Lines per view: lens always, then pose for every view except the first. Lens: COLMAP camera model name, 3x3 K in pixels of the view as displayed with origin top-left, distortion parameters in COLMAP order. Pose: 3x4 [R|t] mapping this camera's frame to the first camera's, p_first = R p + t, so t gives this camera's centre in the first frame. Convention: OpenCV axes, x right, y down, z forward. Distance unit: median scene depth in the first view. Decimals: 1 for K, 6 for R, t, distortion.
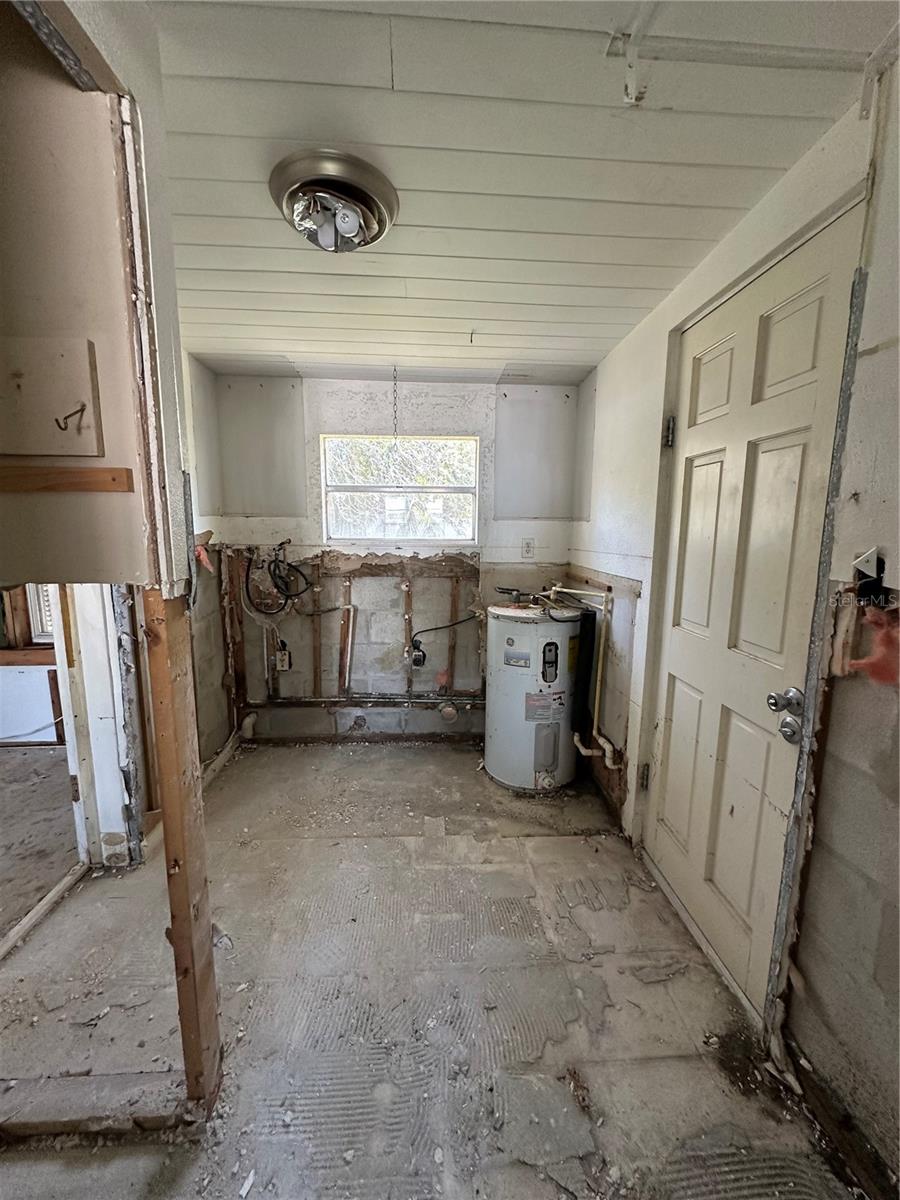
lens RADIAL K [[478.9, 0, 454.1], [0, 478.9, 603.5], [0, 0, 1]] dist [0.002992, 0.000054]
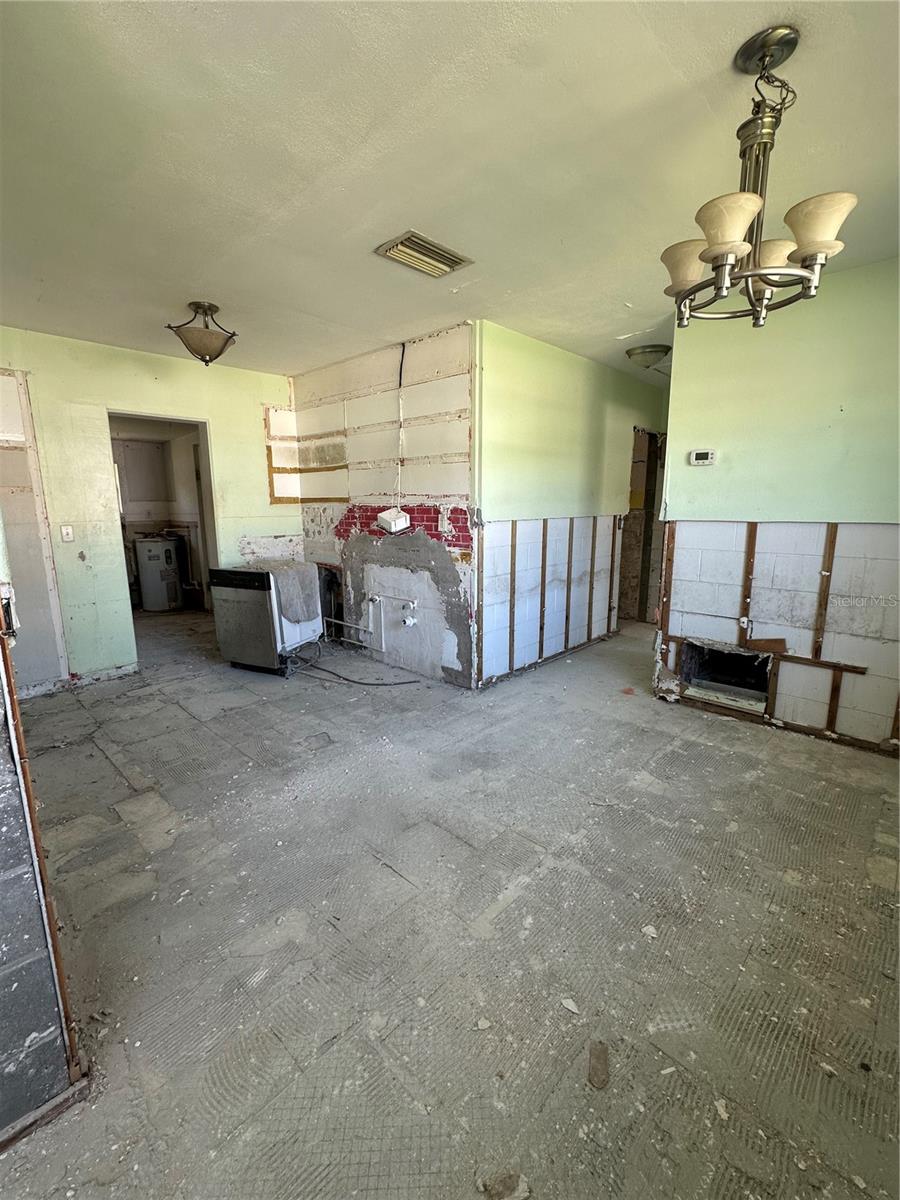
lens RADIAL K [[516.3, 0, 447.7], [0, 516.3, 599.4], [0, 0, 1]] dist [-0.004807, 0.000181]
pose [[0.738689, -0.140406, 0.659260, -0.454702], [0.115383, 0.989967, 0.081554, 0.242530], [-0.664097, 0.015824, 0.747479, -1.710454]]
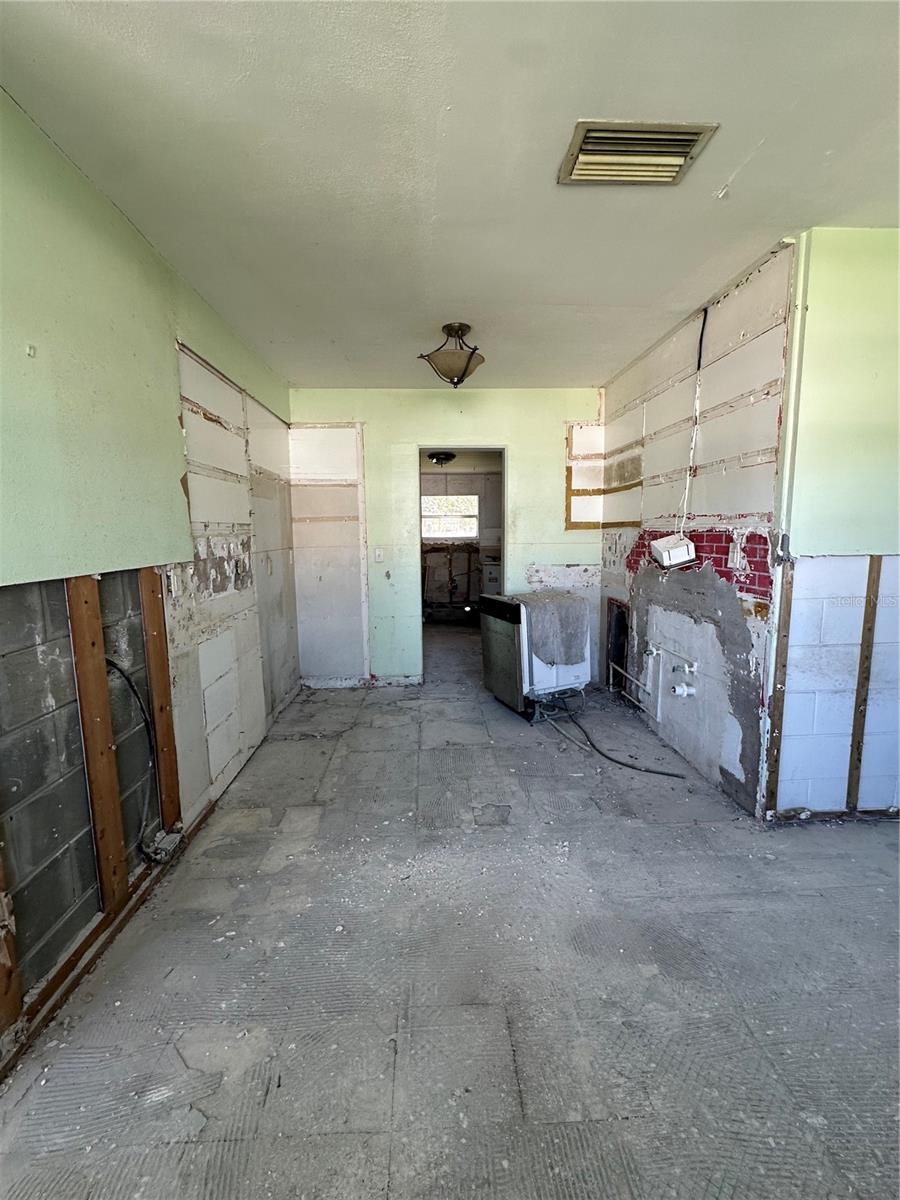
lens RADIAL K [[516.3, 0, 447.7], [0, 516.3, 599.1], [0, 0, 1]] dist [-0.004807, 0.000181]
pose [[0.999466, -0.017476, -0.027611, -0.040714], [0.016852, 0.999601, -0.022673, 0.241236], [0.027996, 0.022195, 0.999362, -1.616961]]
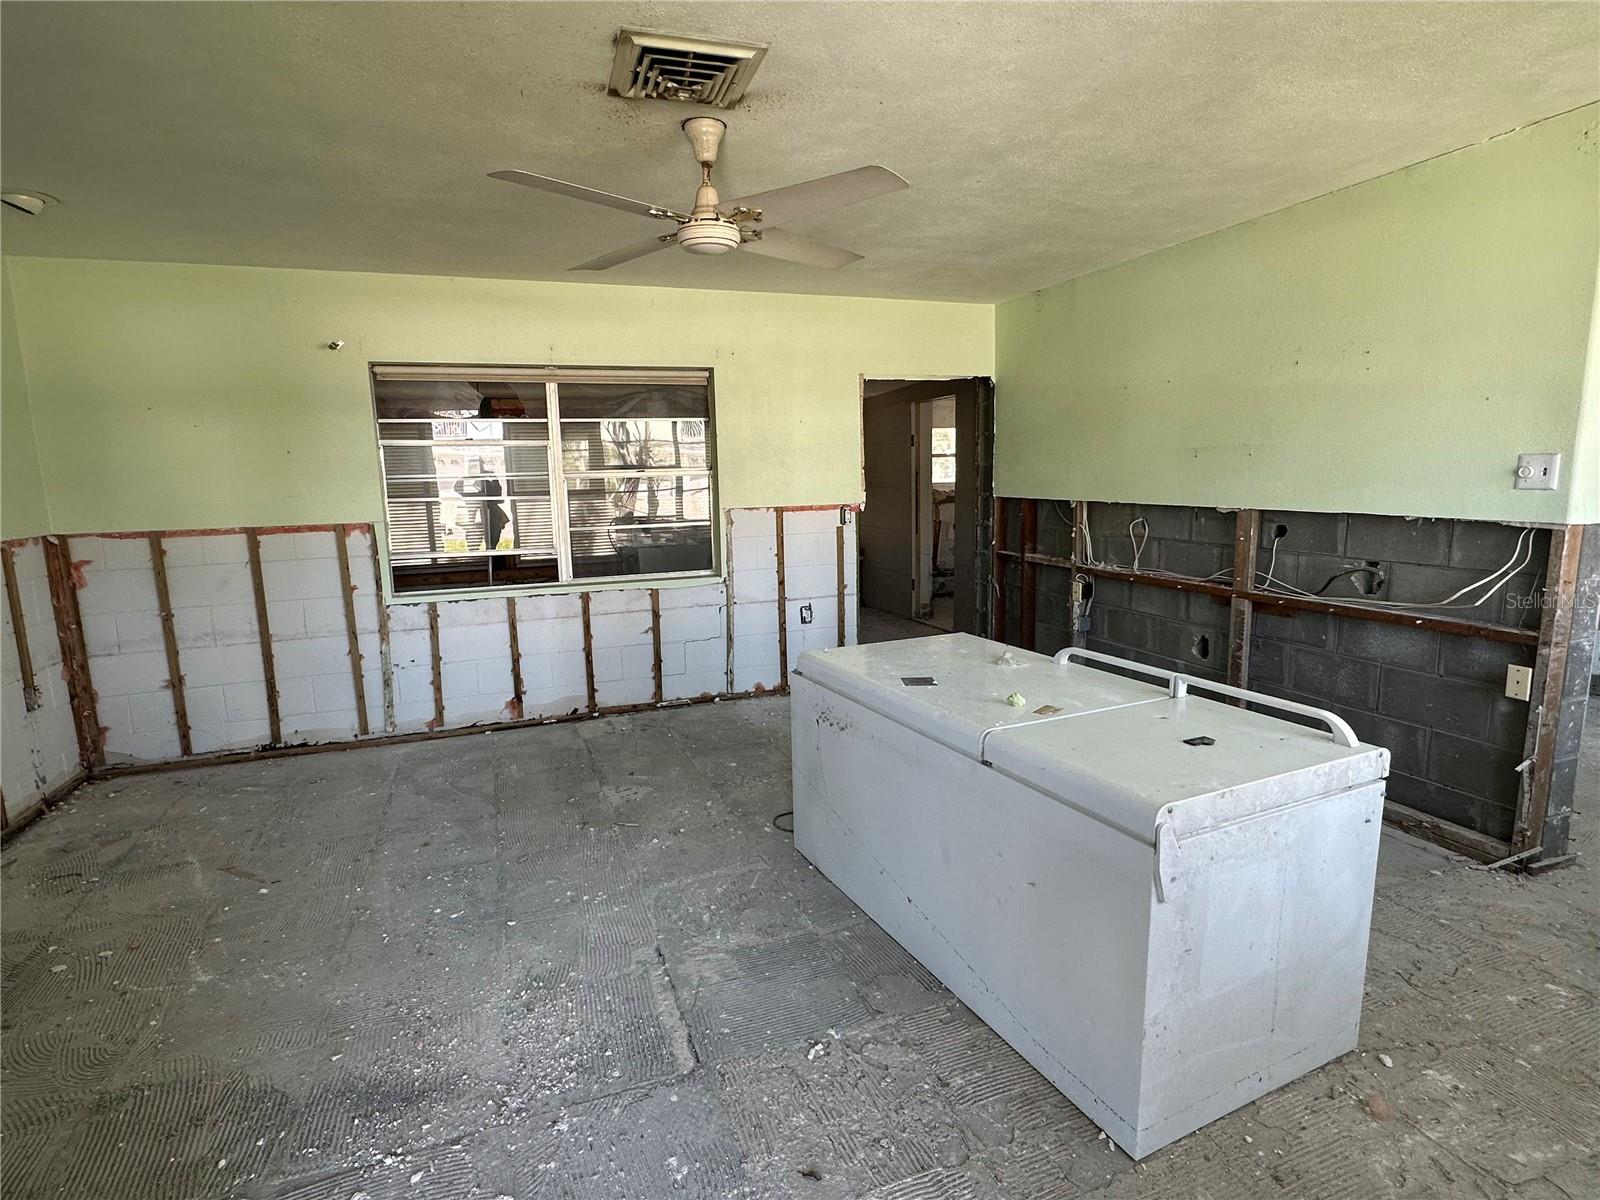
lens RADIAL K [[836.7, 0, 798.1], [0, 836.7, 602.2], [0, 0, 1]] dist [-0.004049, 0.001830]
pose [[0.957020, -0.075348, 0.280064, -1.652639], [0.074575, 0.997125, 0.013429, 0.235335], [-0.280270, 0.008034, 0.959888, -1.927753]]
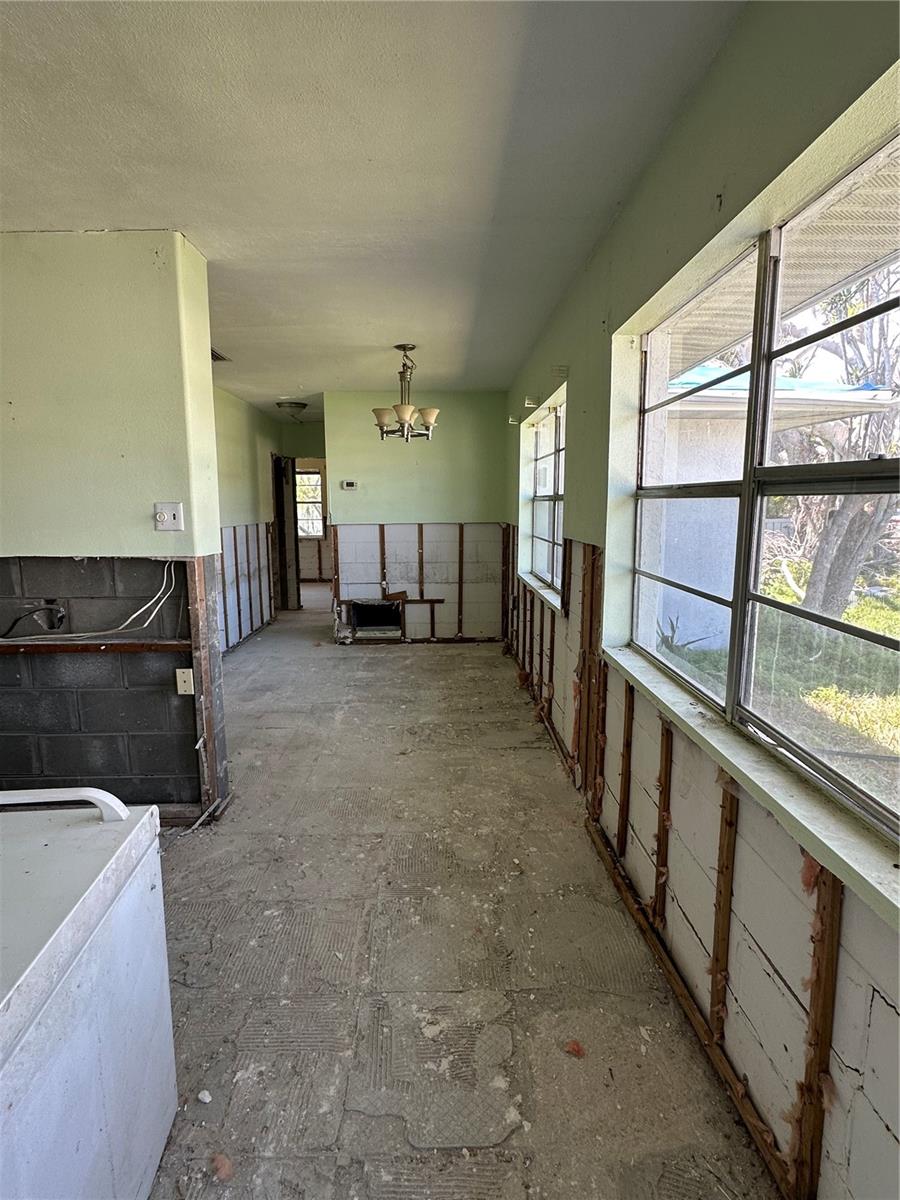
lens RADIAL K [[627.6, 0, 445.6], [0, 627.6, 601.1], [0, 0, 1]] dist [-0.004049, 0.001830]
pose [[0.054087, -0.164659, 0.984867, -1.450318], [0.159008, 0.975145, 0.154301, 0.203510], [-0.985795, 0.148256, 0.078924, -1.688433]]
